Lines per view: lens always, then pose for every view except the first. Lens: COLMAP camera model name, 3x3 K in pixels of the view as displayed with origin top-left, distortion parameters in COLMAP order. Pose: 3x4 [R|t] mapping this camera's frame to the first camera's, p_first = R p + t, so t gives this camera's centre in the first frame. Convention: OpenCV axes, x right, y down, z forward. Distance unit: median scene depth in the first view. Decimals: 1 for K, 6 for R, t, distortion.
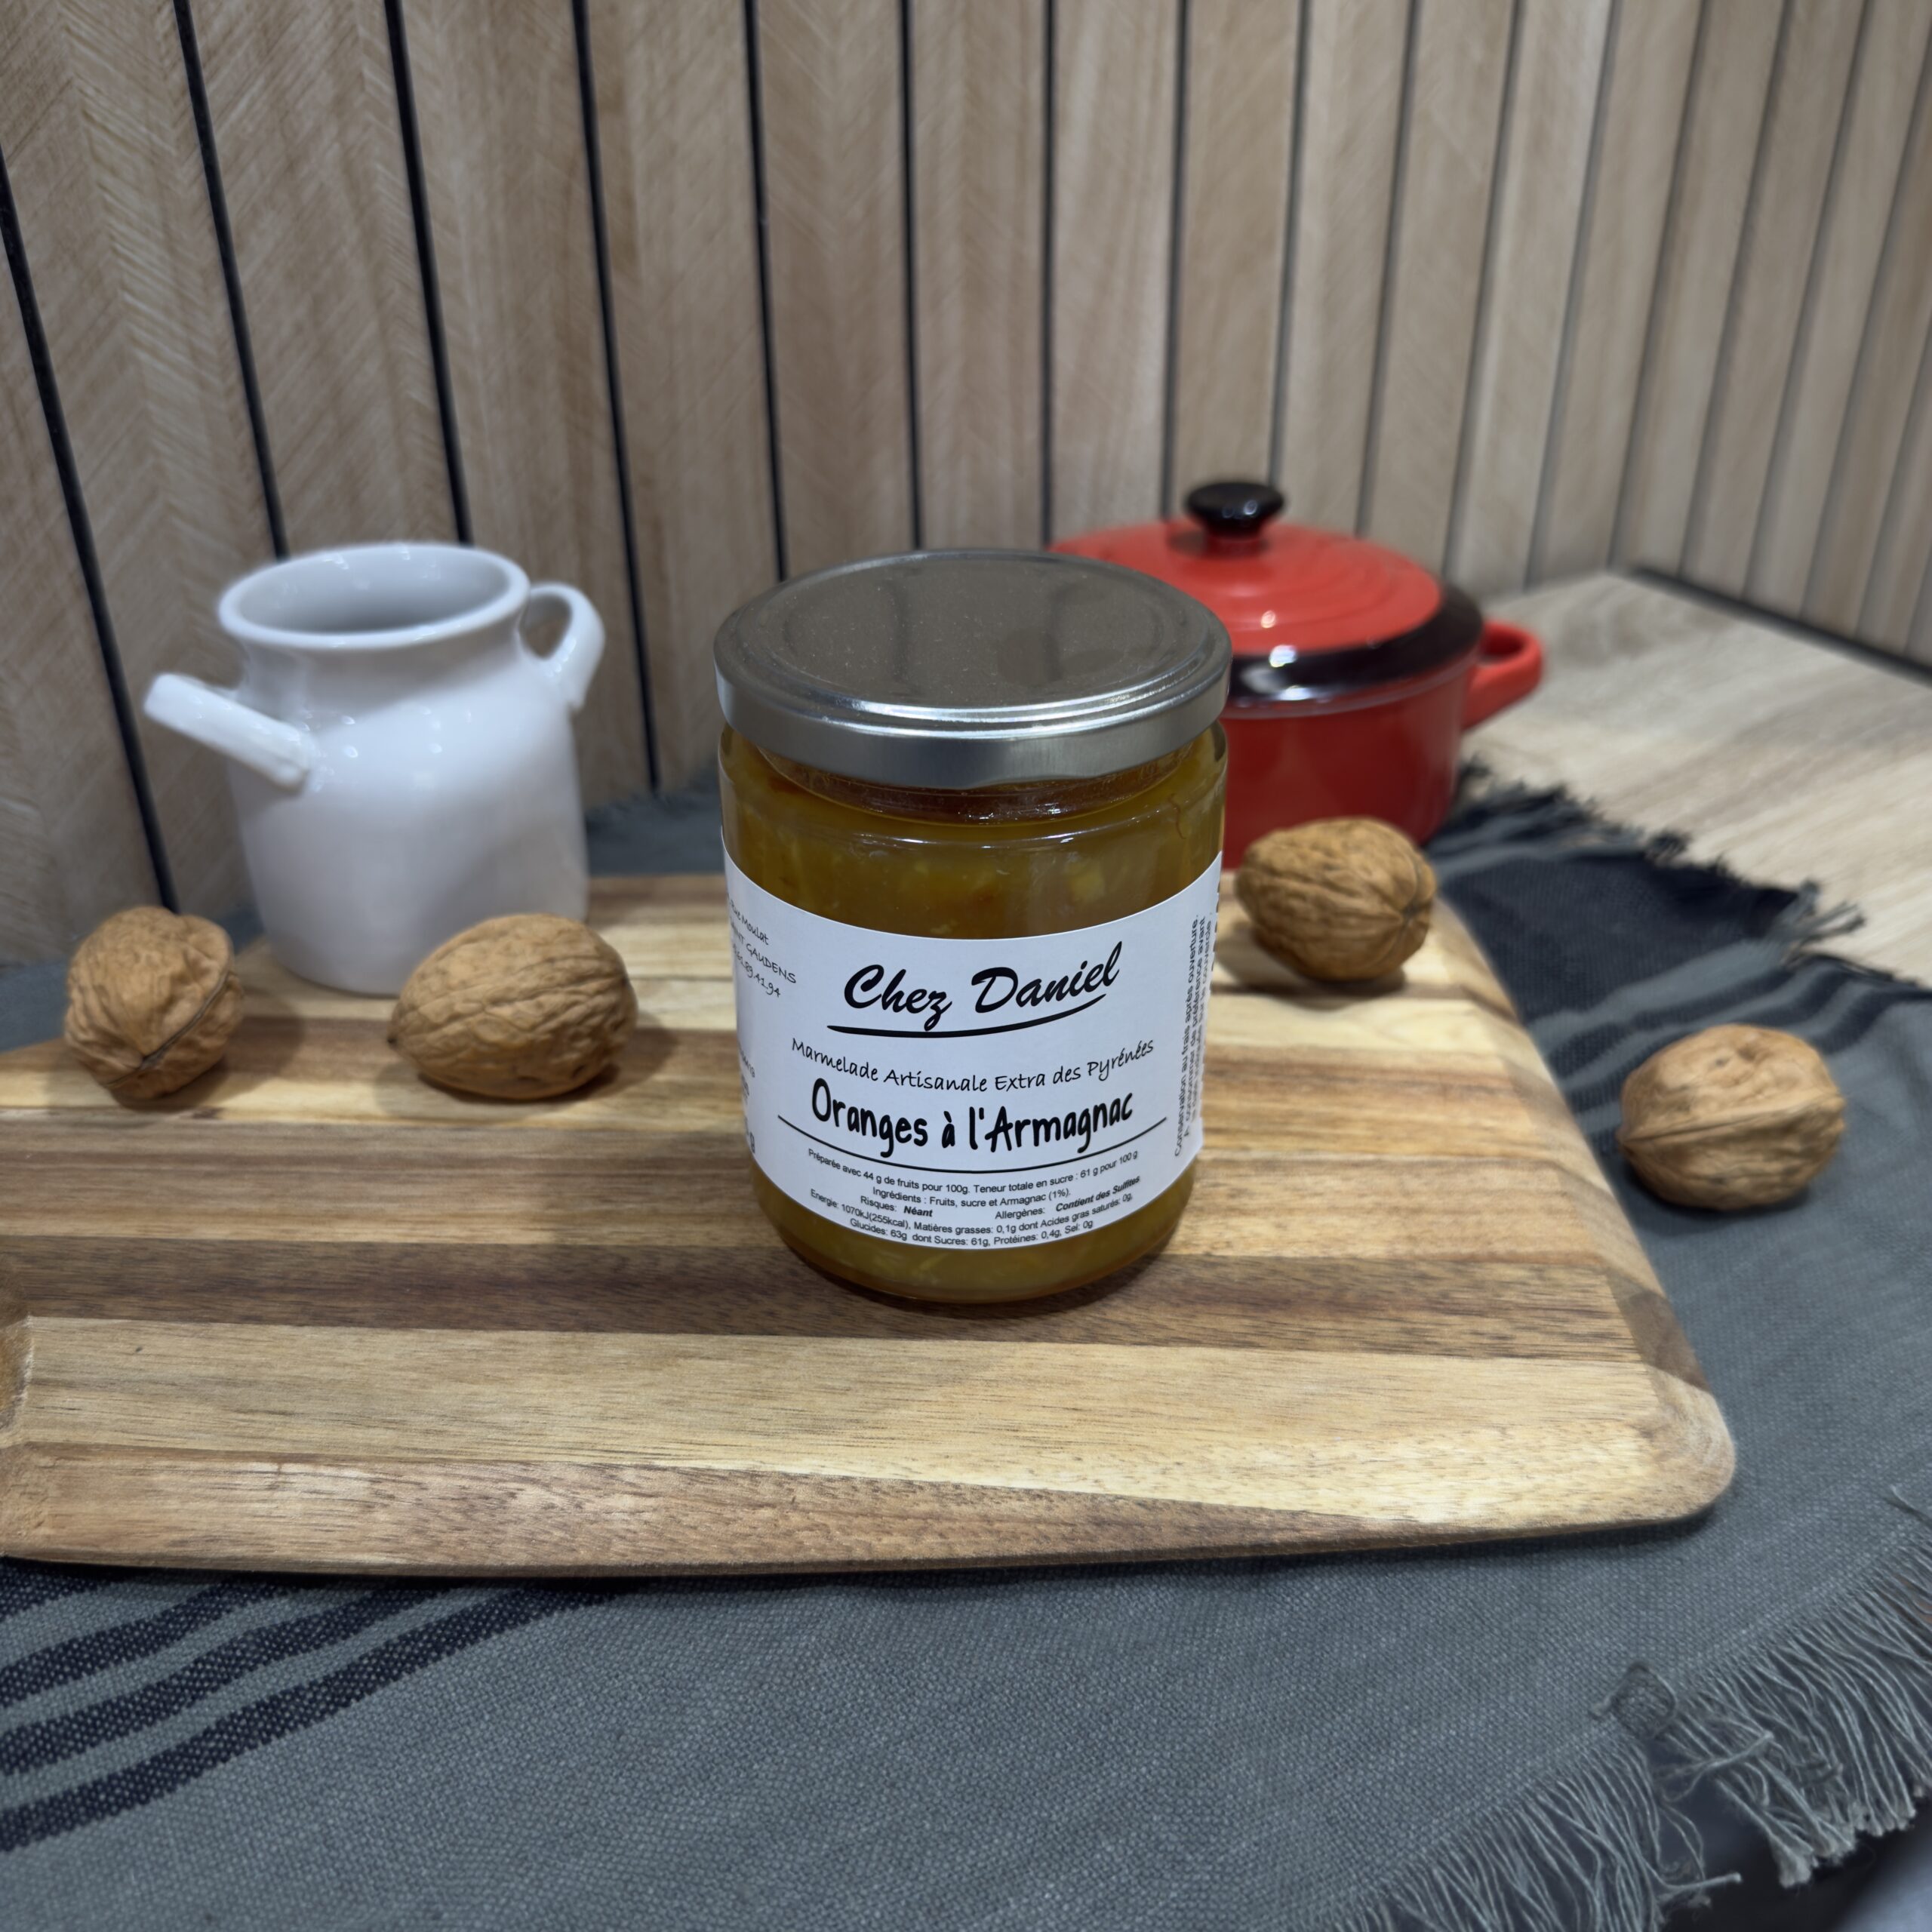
lens RADIAL K [[1841.1, 0, 957.6], [0, 1841.1, 963.8], [0, 0, 1]] dist [0.134342, -0.383813]
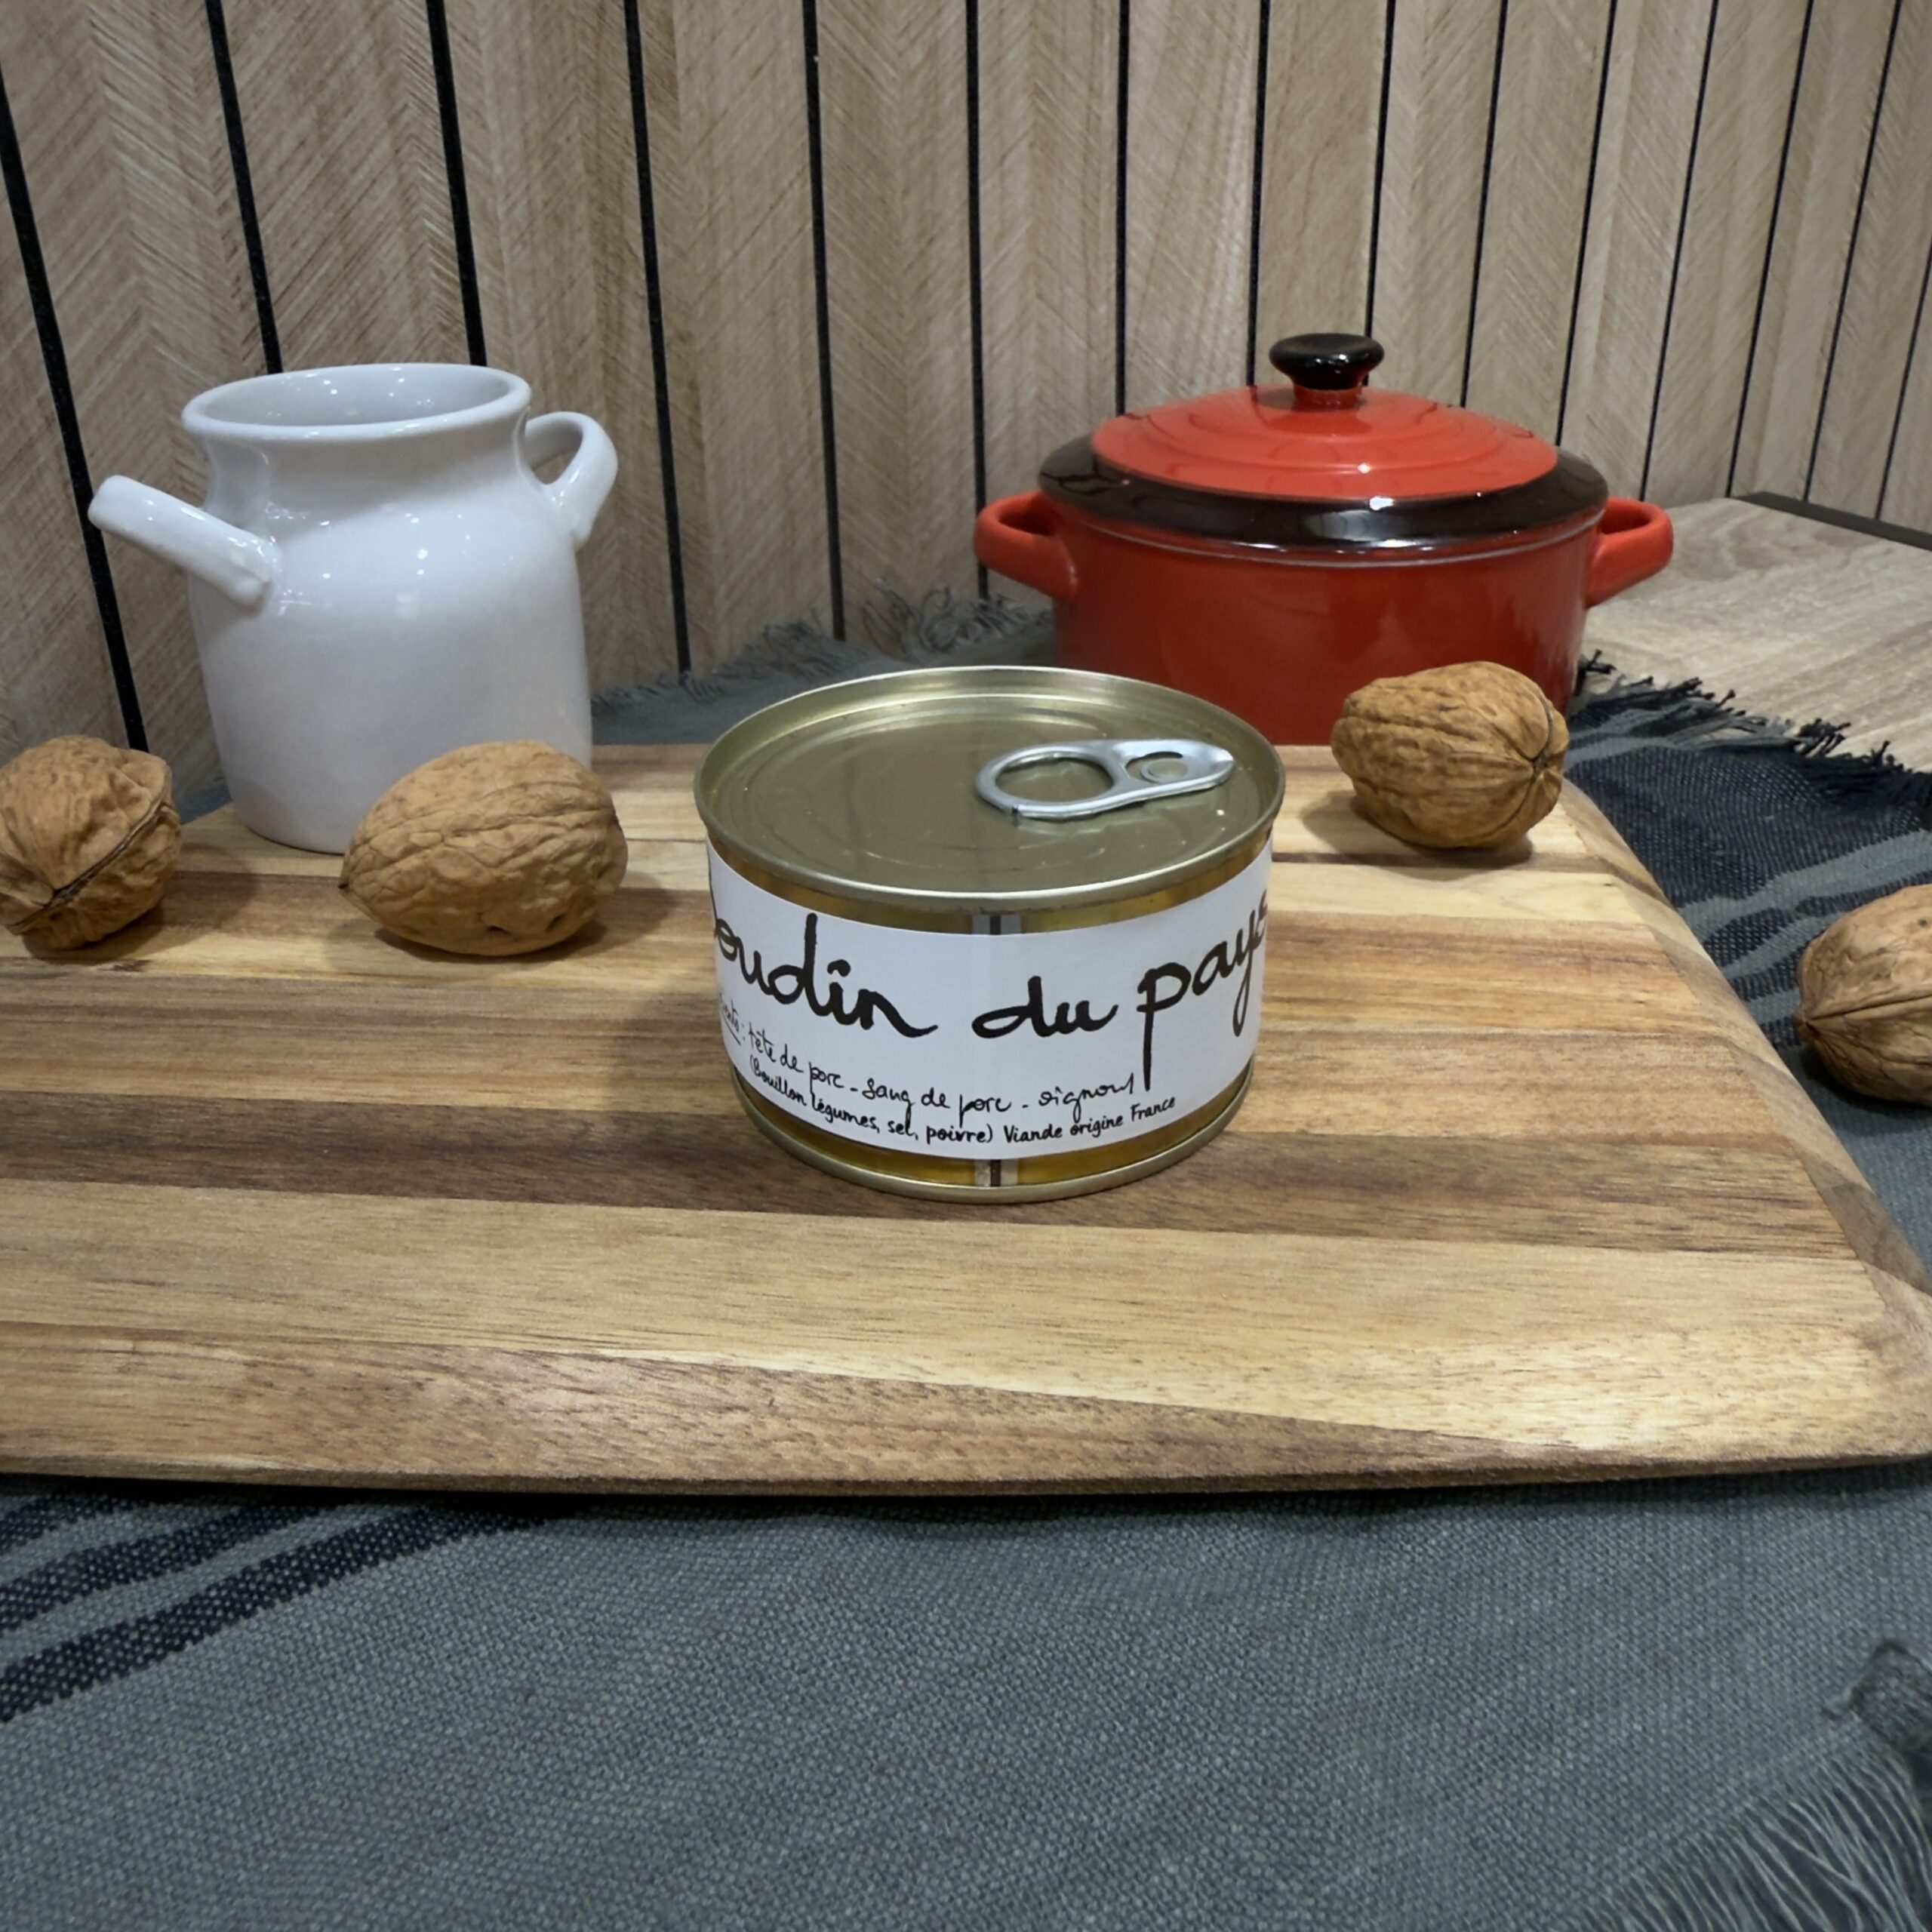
lens RADIAL K [[1834.1, 0, 966.5], [0, 1834.1, 857.9], [0, 0, 1]] dist [-0.003282, 0.014727]
pose [[0.999122, 0.011678, -0.040229, 0.021965], [-0.014874, 0.996678, -0.080073, 0.119309], [0.039160, 0.080601, 0.995977, 0.212379]]
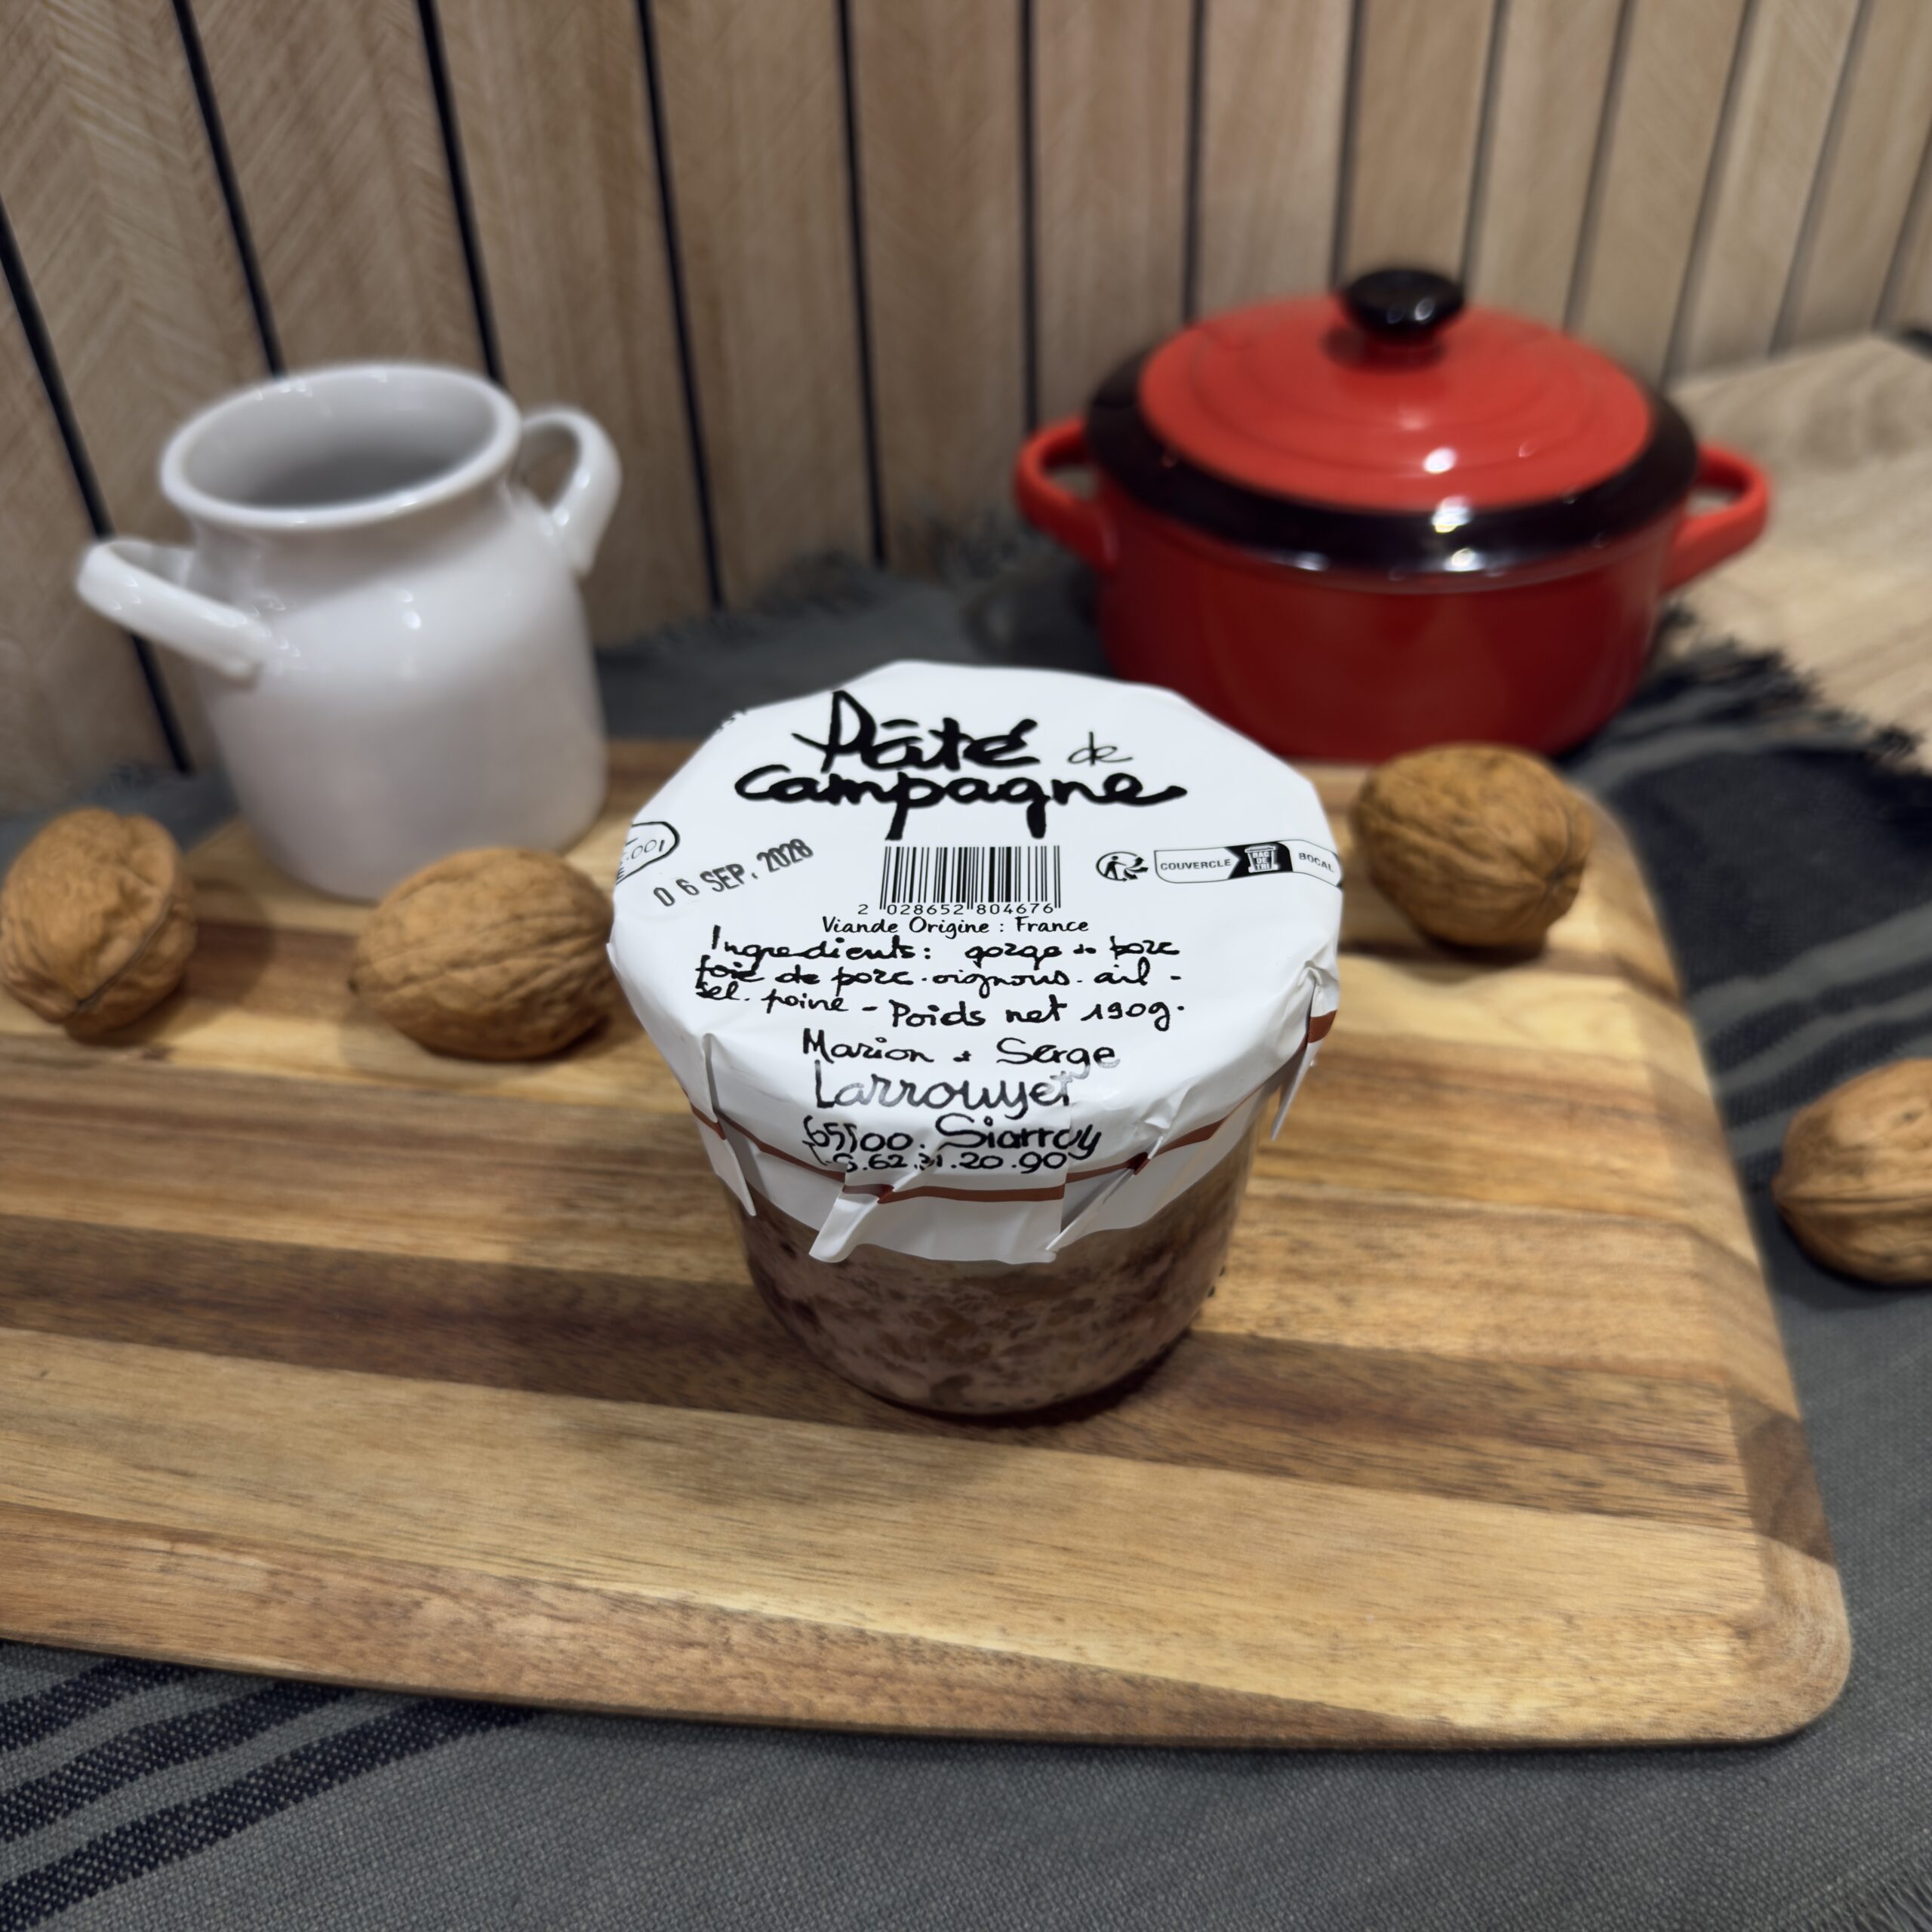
lens RADIAL K [[1888.4, 0, 968.3], [0, 1888.4, 958.8], [0, 0, 1]] dist [-0.031135, -0.023157]
pose [[0.994364, 0.055686, -0.090217, 0.084455], [-0.037654, 0.980970, 0.190472, -0.195015], [0.099107, -0.186001, 0.977538, 0.207784]]
